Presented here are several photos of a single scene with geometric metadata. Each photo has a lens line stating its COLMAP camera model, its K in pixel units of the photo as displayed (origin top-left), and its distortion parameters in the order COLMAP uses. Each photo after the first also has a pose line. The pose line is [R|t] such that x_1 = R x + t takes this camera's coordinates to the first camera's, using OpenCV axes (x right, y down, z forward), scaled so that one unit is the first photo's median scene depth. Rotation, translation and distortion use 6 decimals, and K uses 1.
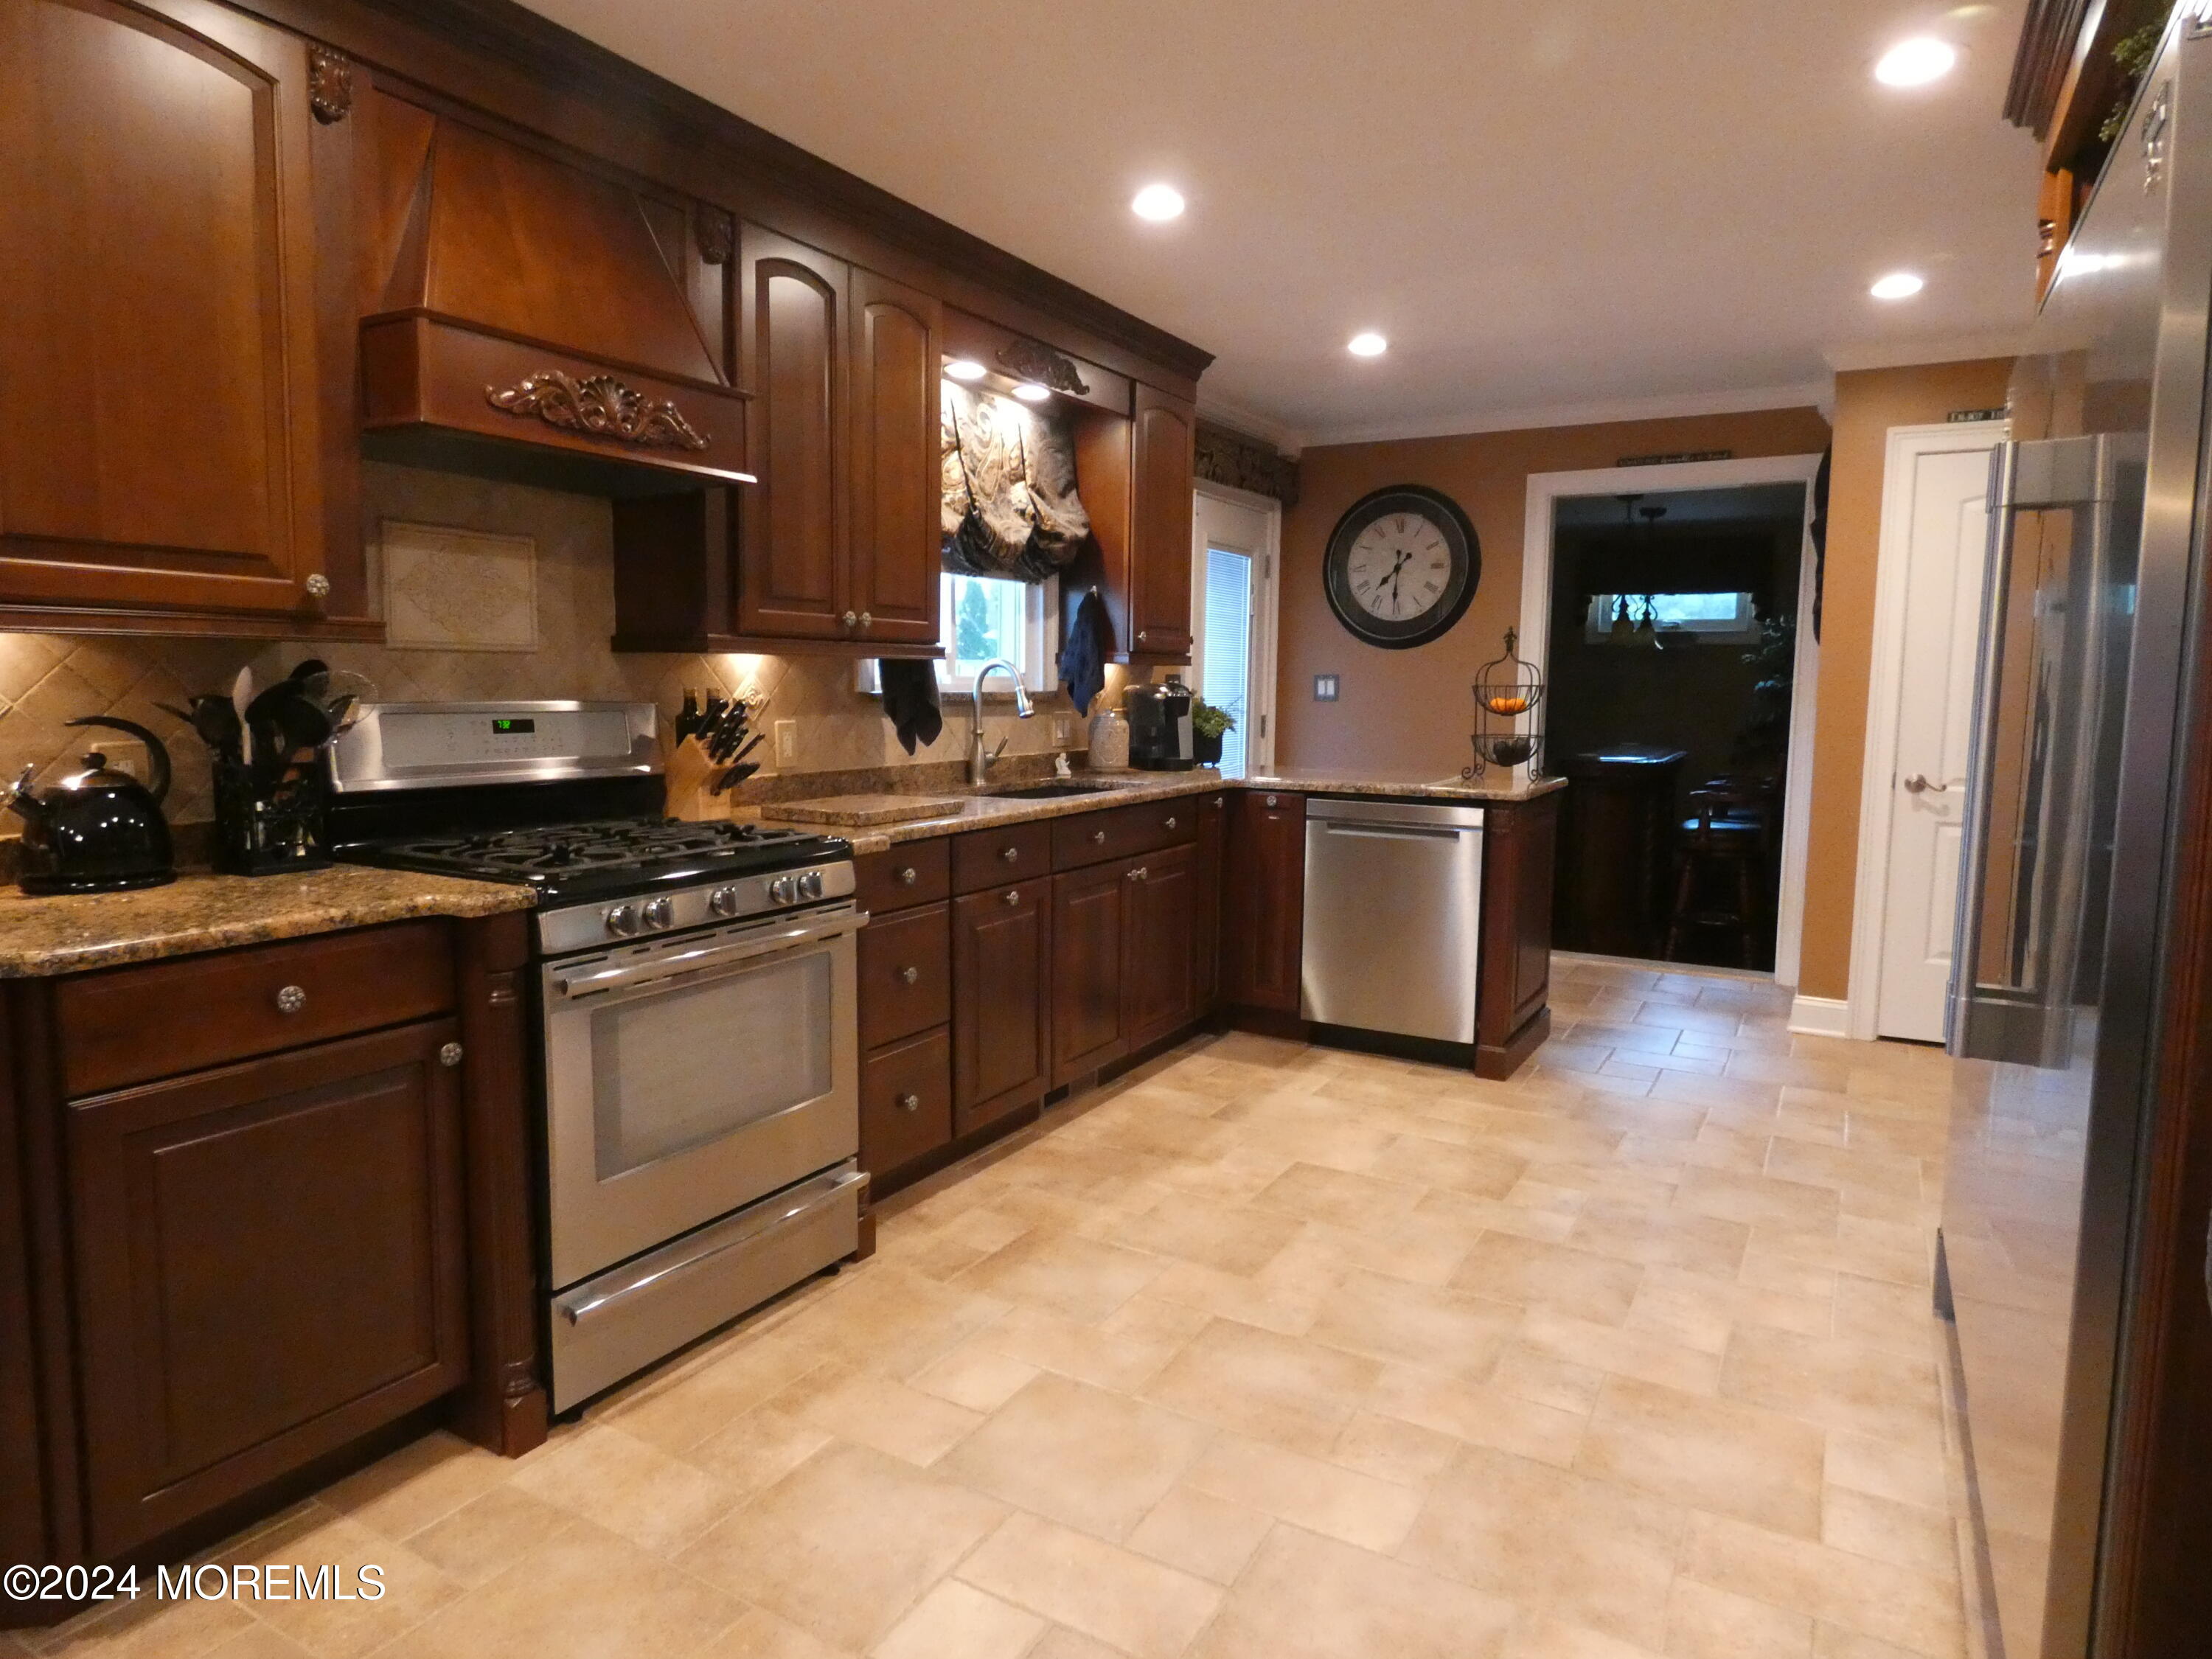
lens RADIAL K [[1349.6, 0, 1110.5], [0, 1349.6, 818.9], [0, 0, 1]] dist [0.008091, 0.001037]
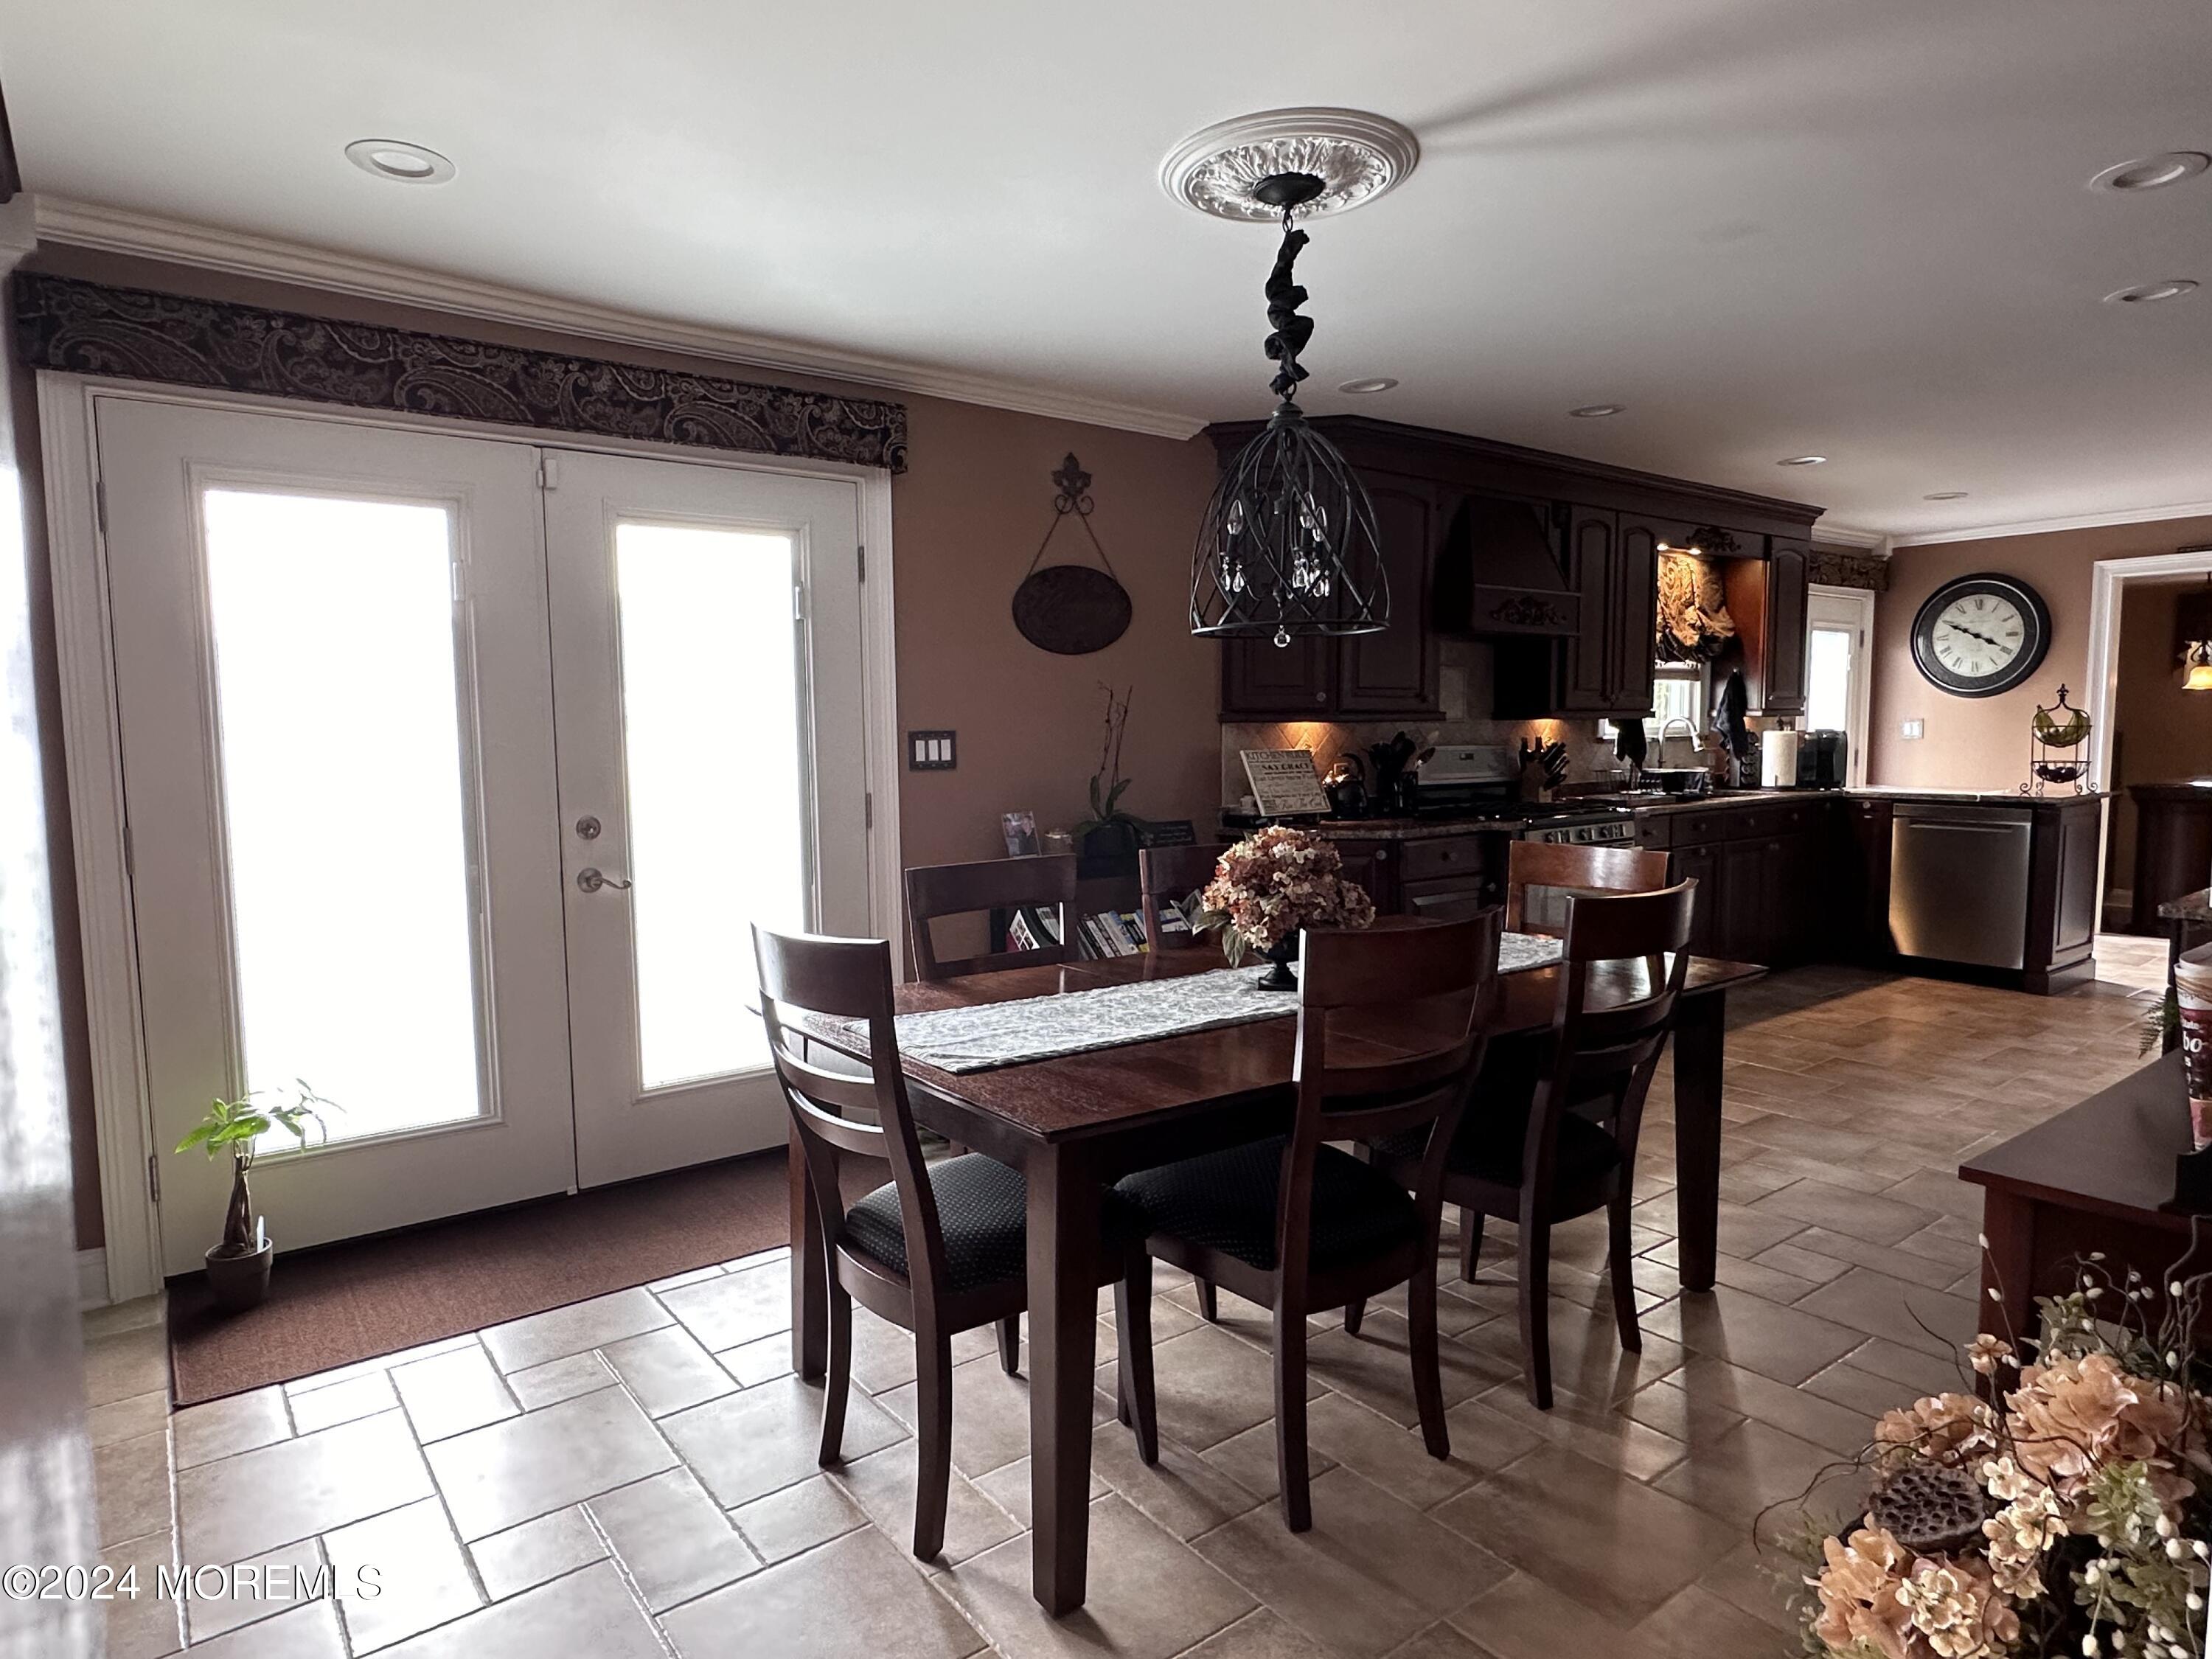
lens RADIAL K [[1279.1, 0, 1106.0], [0, 1279.1, 829.5], [0, 0, 1]] dist [0.004452, 0.000991]
pose [[0.919157, 0.015986, -0.393566, -0.103217], [-0.023148, 0.999641, -0.013457, 0.054880], [0.393210, 0.021479, 0.919198, -0.681458]]
